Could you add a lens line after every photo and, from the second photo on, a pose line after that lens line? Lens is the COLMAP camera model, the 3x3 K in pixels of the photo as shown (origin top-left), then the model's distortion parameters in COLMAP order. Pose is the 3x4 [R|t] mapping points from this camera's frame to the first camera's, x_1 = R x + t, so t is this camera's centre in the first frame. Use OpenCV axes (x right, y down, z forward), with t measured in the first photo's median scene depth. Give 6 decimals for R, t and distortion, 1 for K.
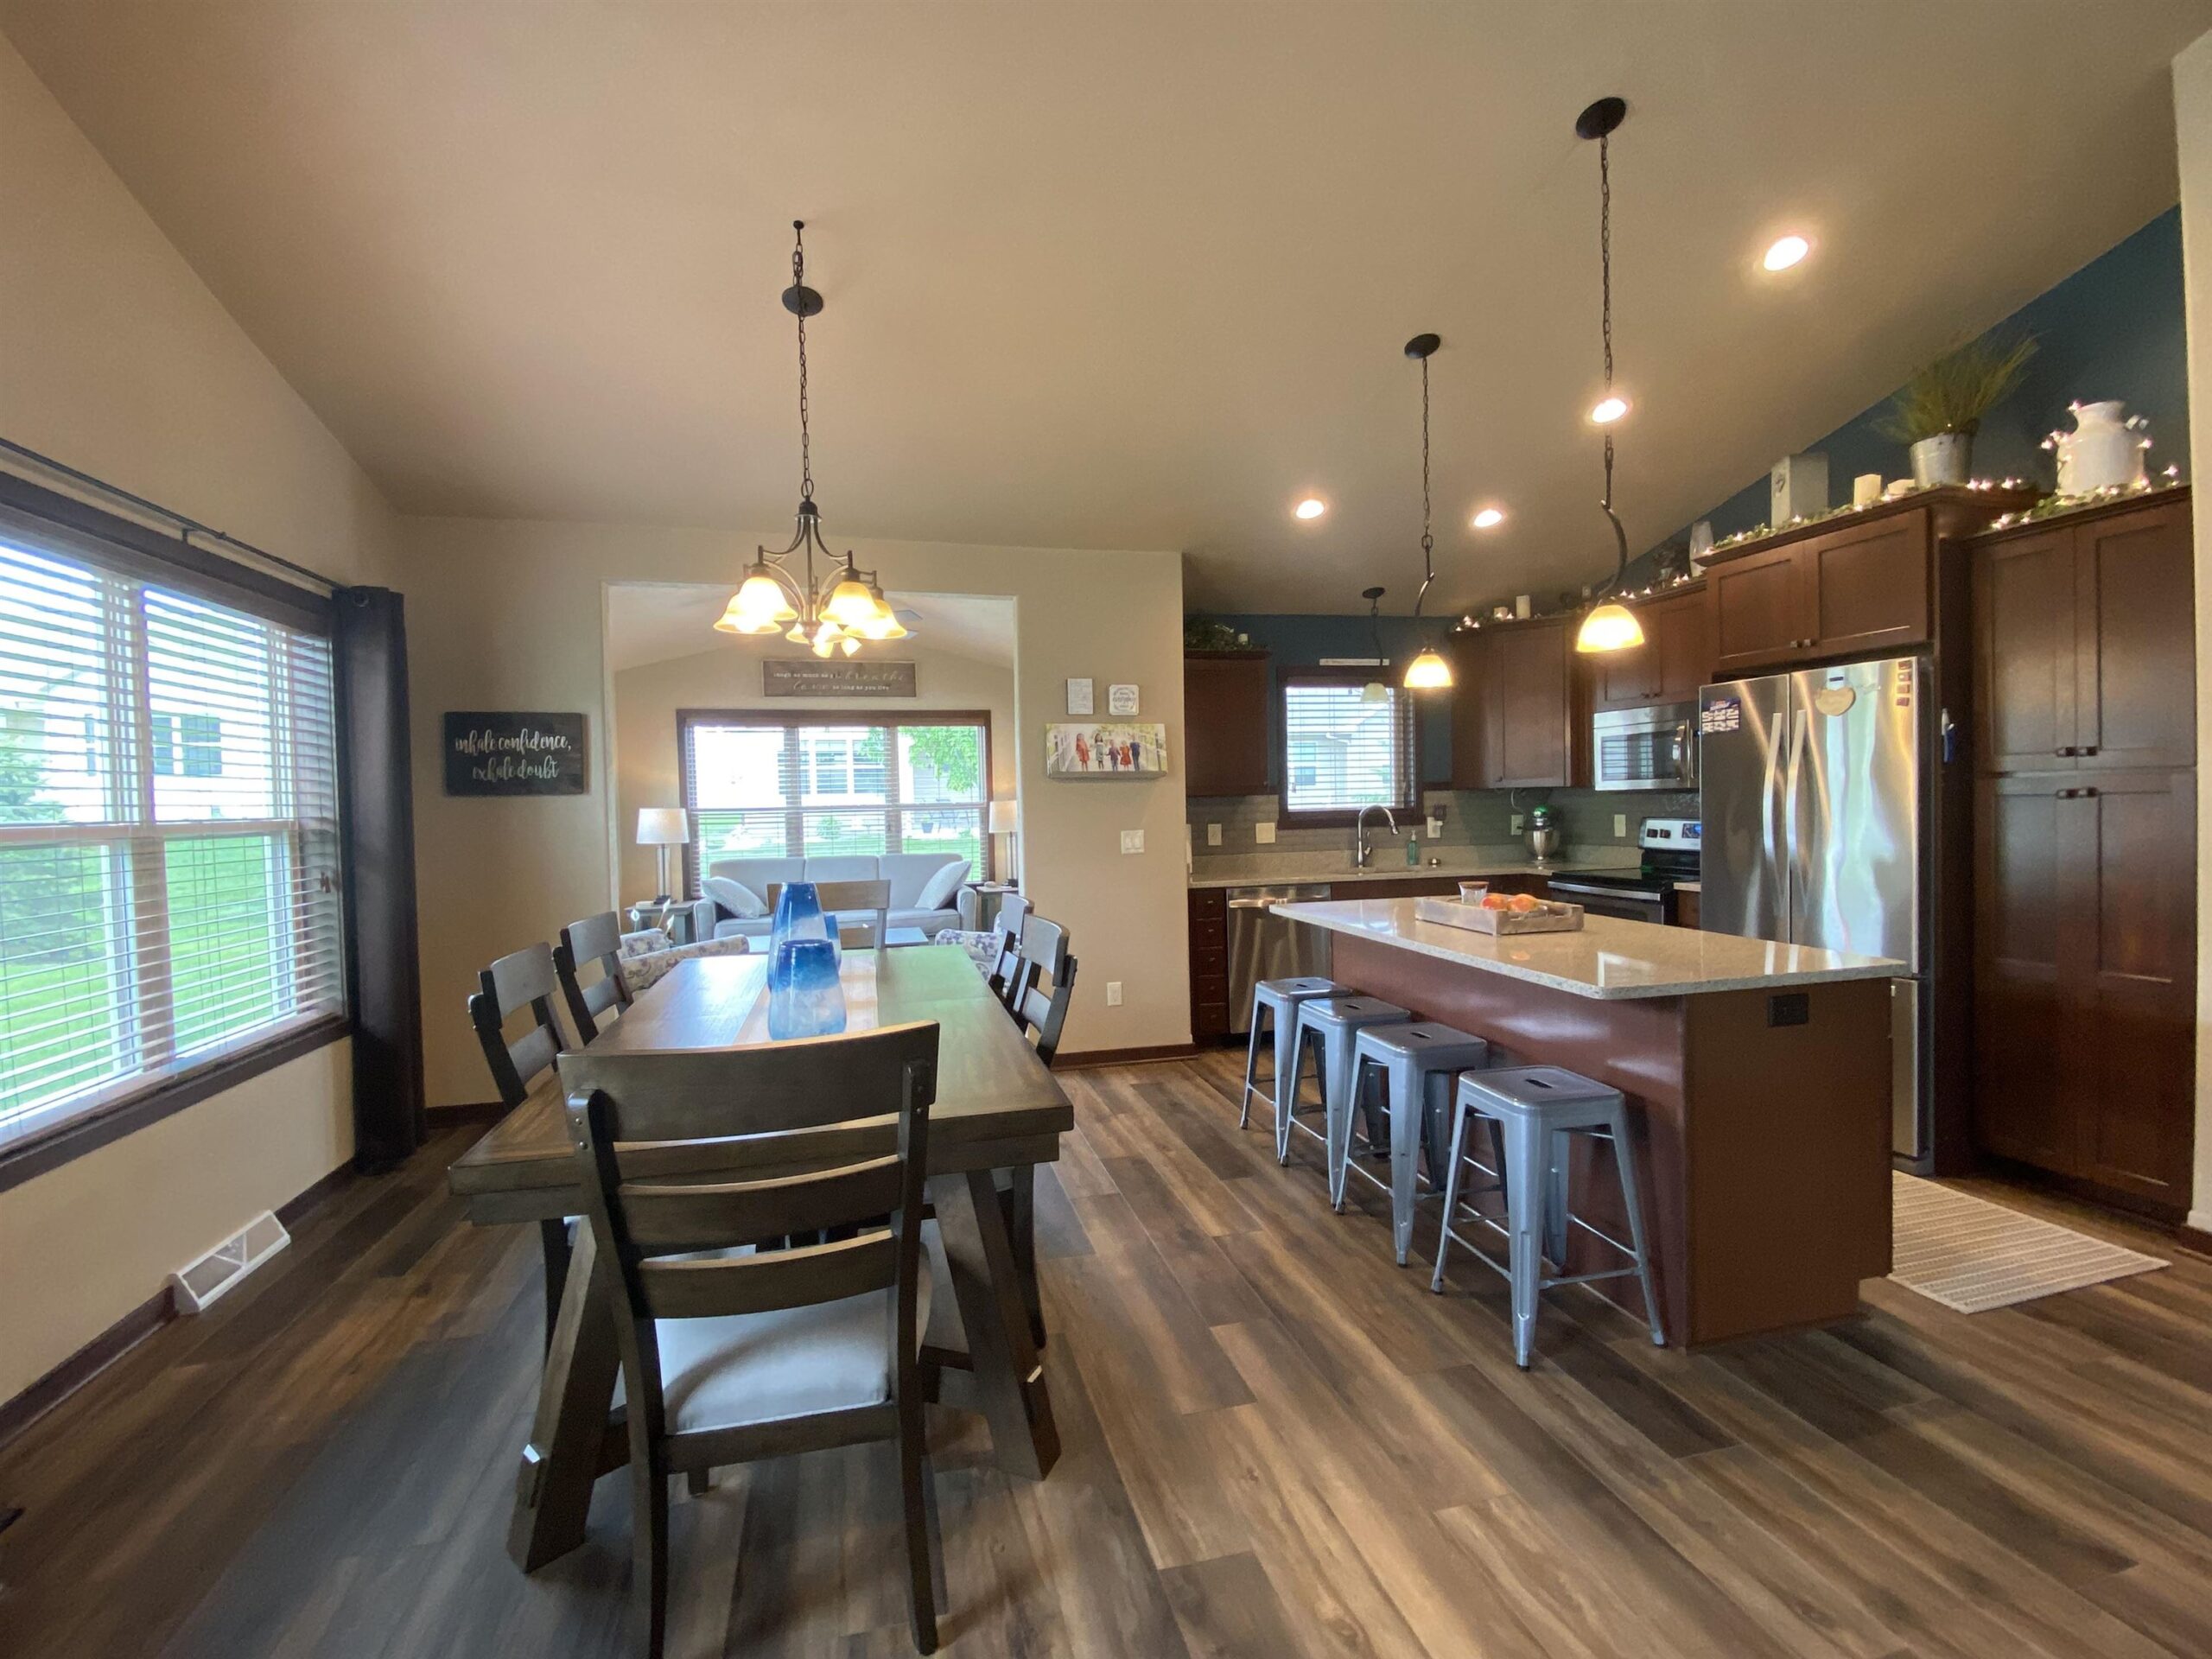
lens RADIAL K [[955.2, 0, 1108.3], [0, 955.2, 830.8], [0, 0, 1]] dist [0.000243, -0.007358]
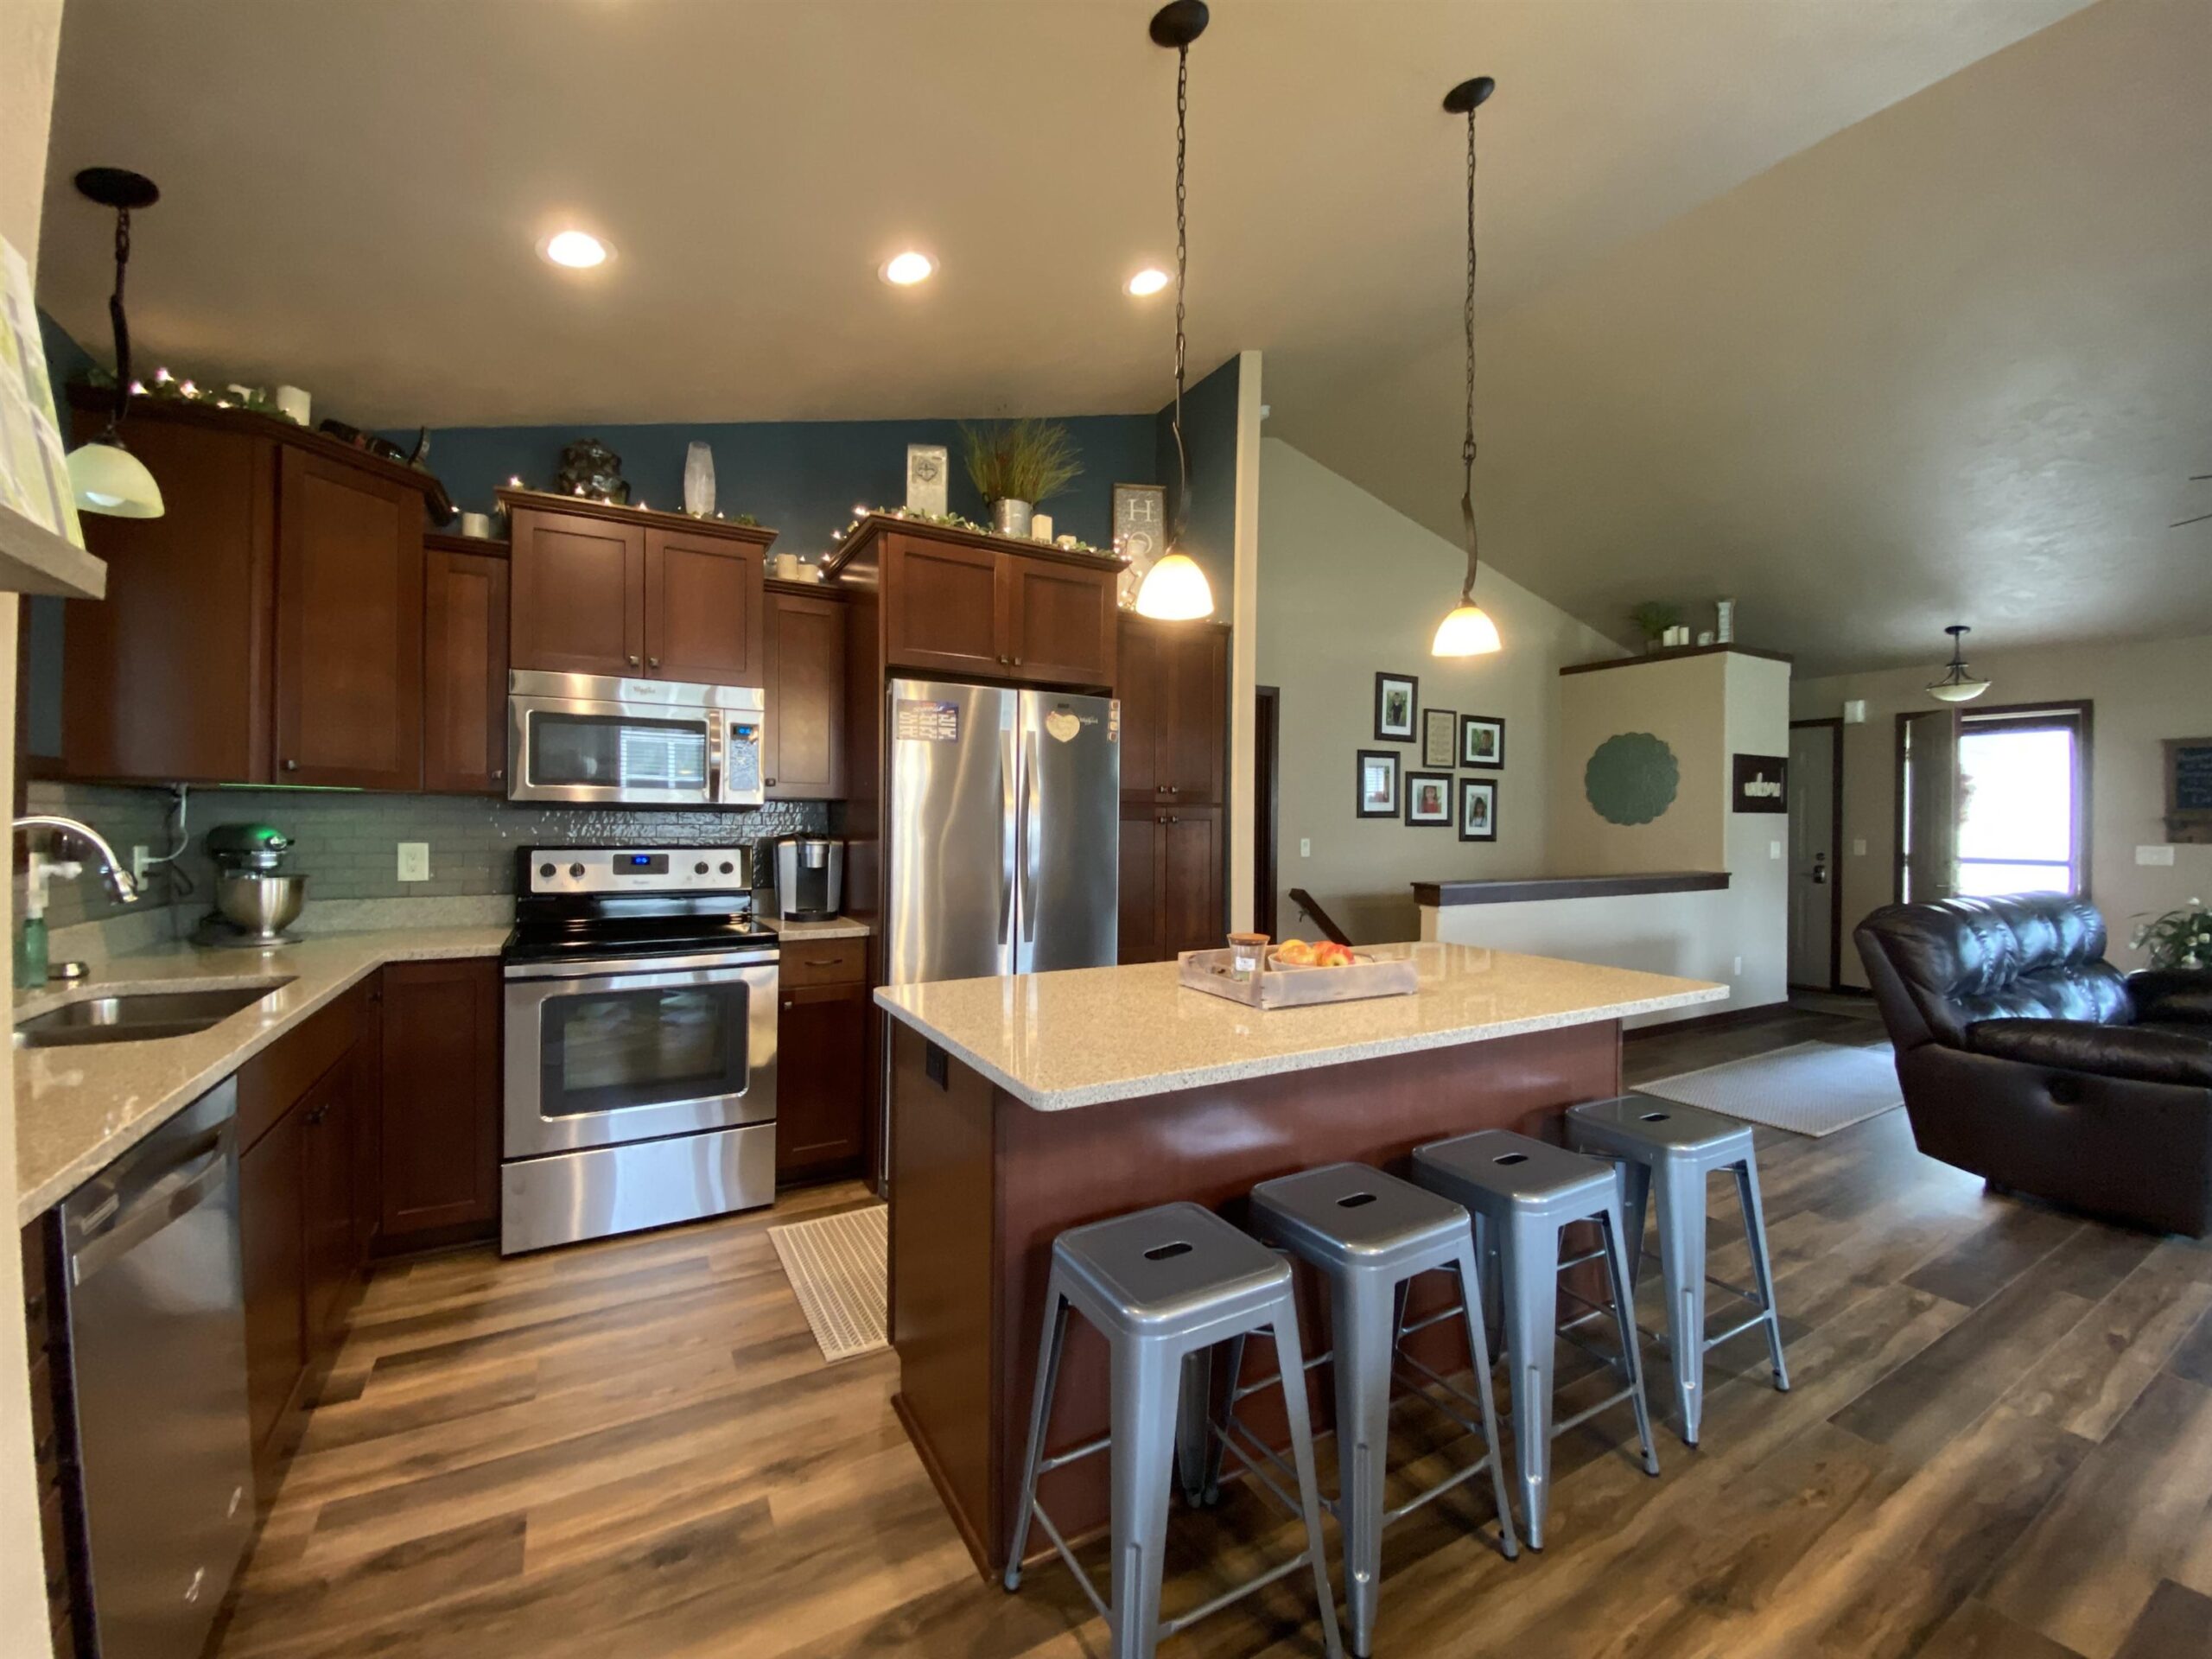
lens RADIAL K [[891.8, 0, 1104.9], [0, 891.8, 834.6], [0, 0, 1]] dist [0.010091, -0.014045]
pose [[-0.270603, 0.008424, 0.962654, -0.158111], [0.026480, 0.999648, -0.001304, -0.014810], [-0.962327, 0.025139, -0.270731, 1.140515]]
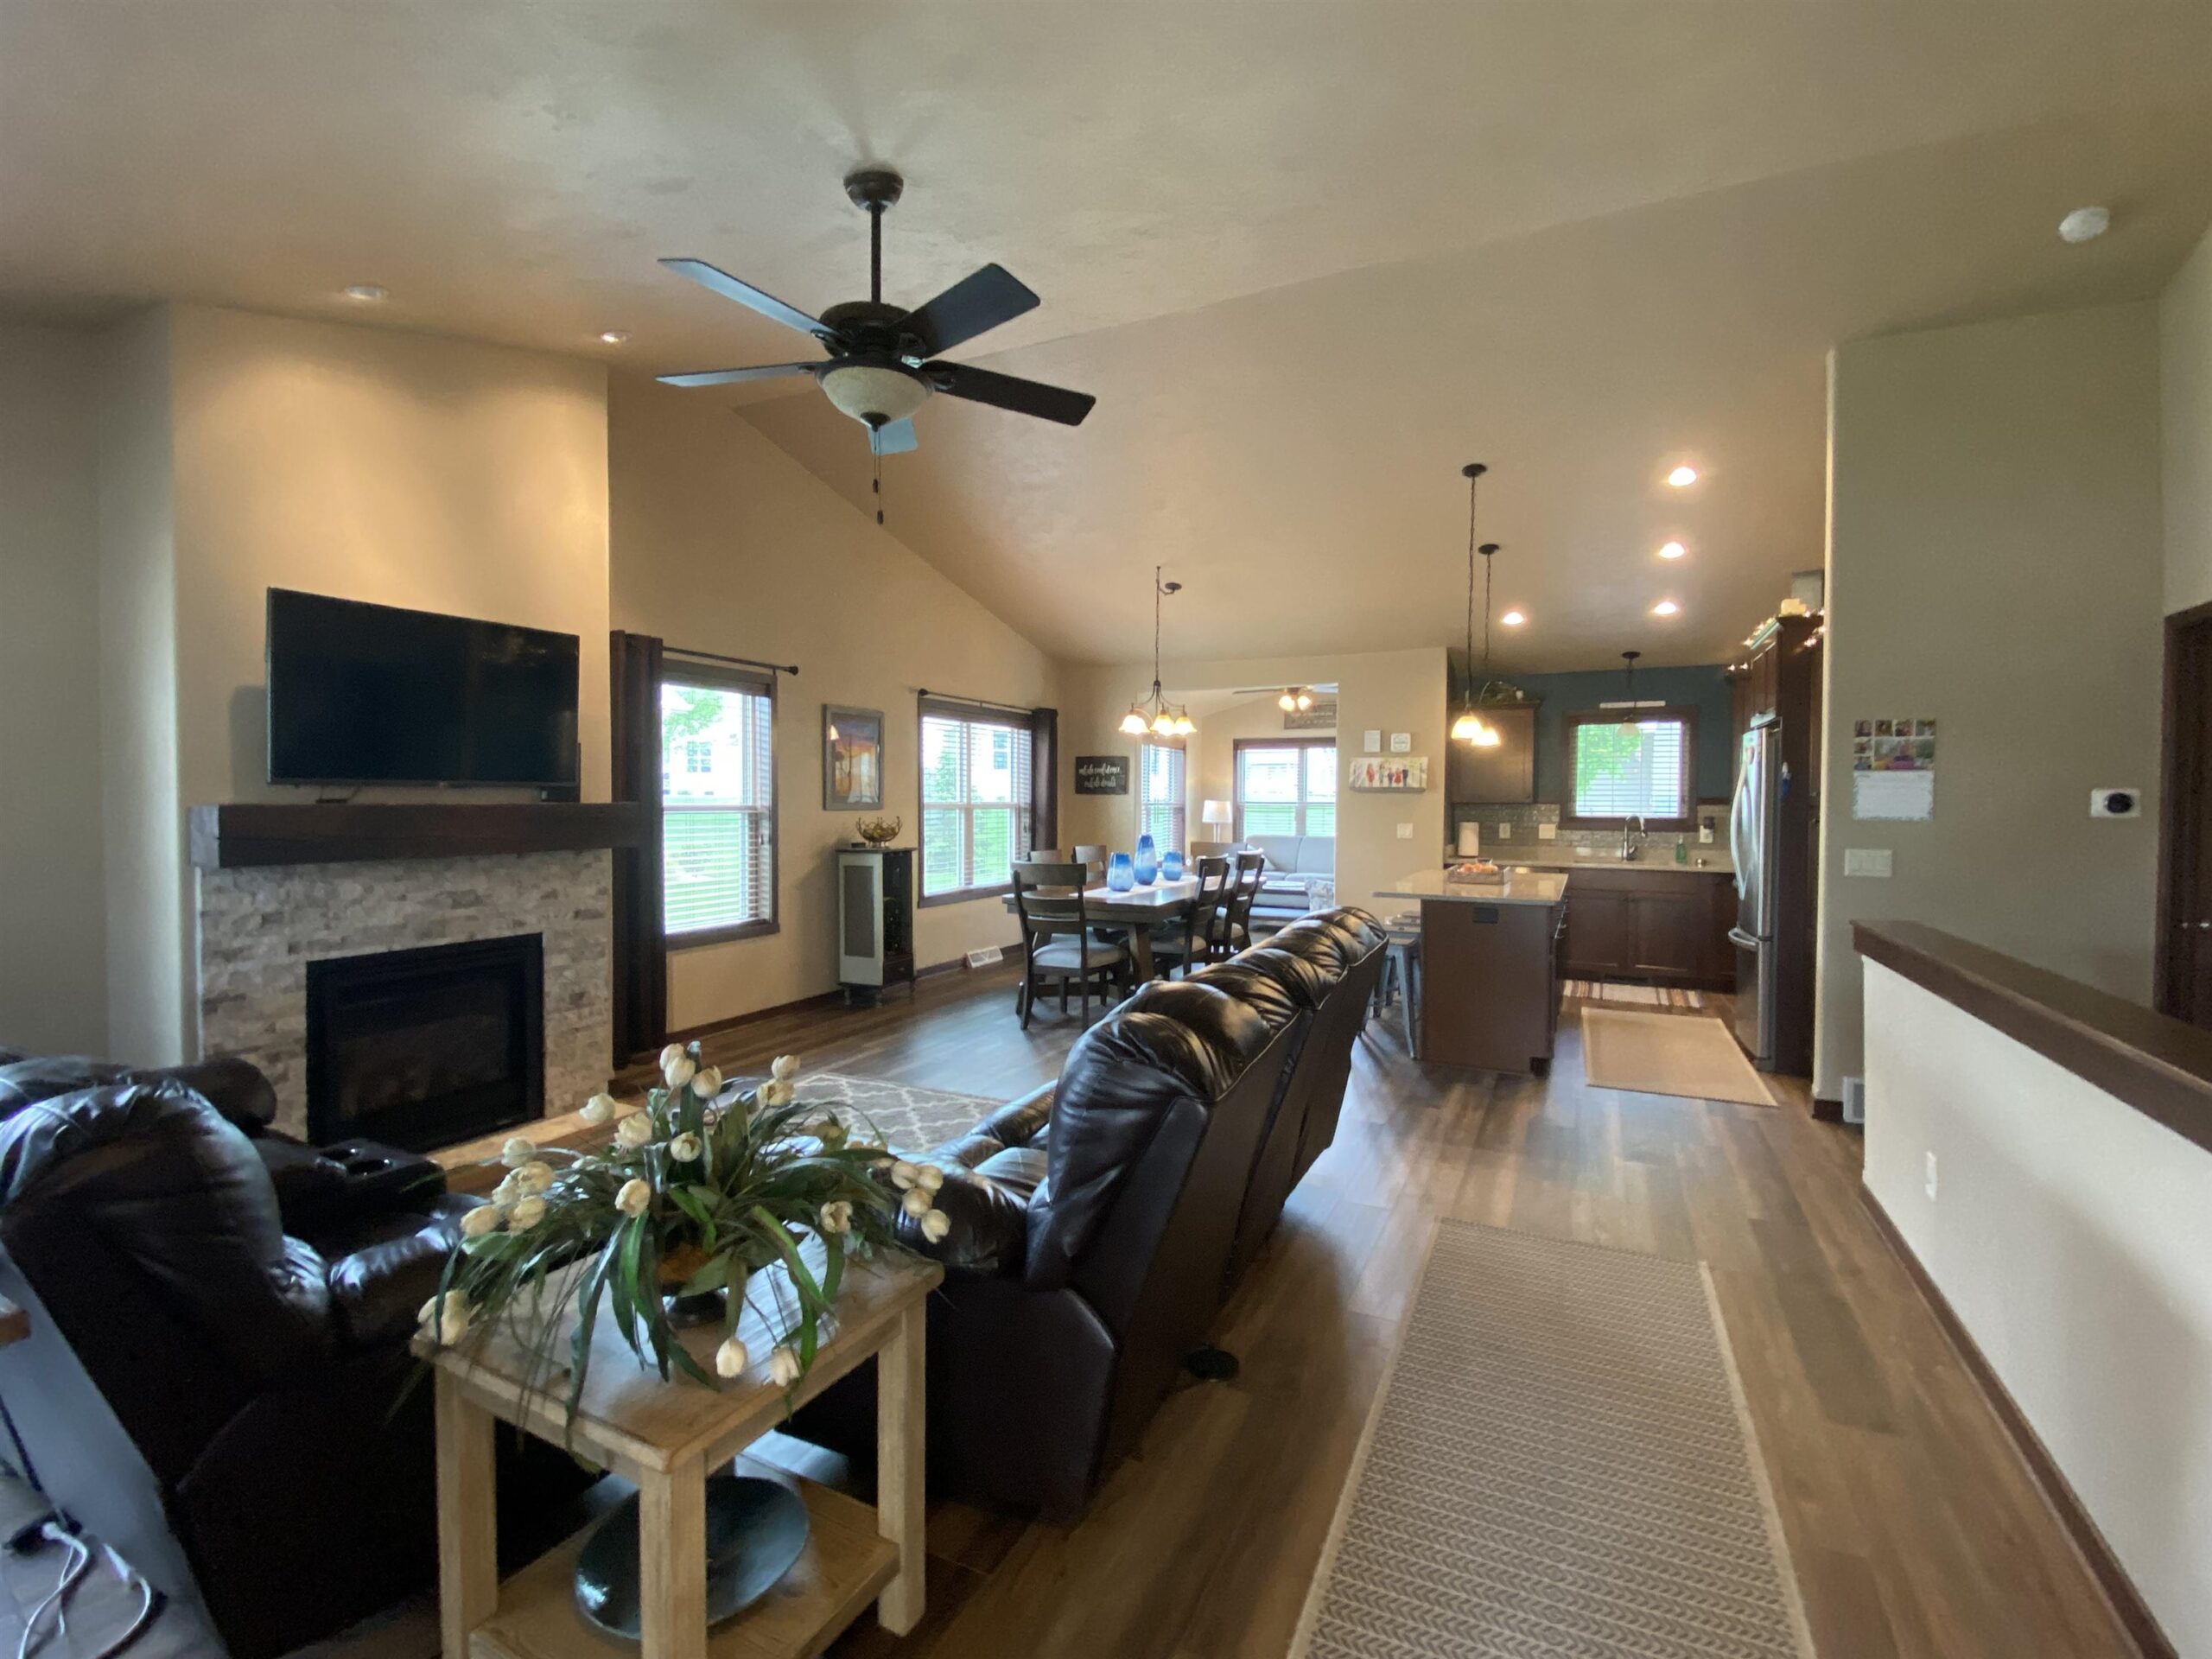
lens RADIAL K [[955.2, 0, 1090.1], [0, 955.2, 818.9], [0, 0, 1]] dist [0.000243, -0.007358]
pose [[0.750475, 0.039881, -0.659694, 0.917214], [-0.041095, 0.999062, 0.013647, -0.011672], [0.659620, 0.016868, 0.751410, -0.744442]]
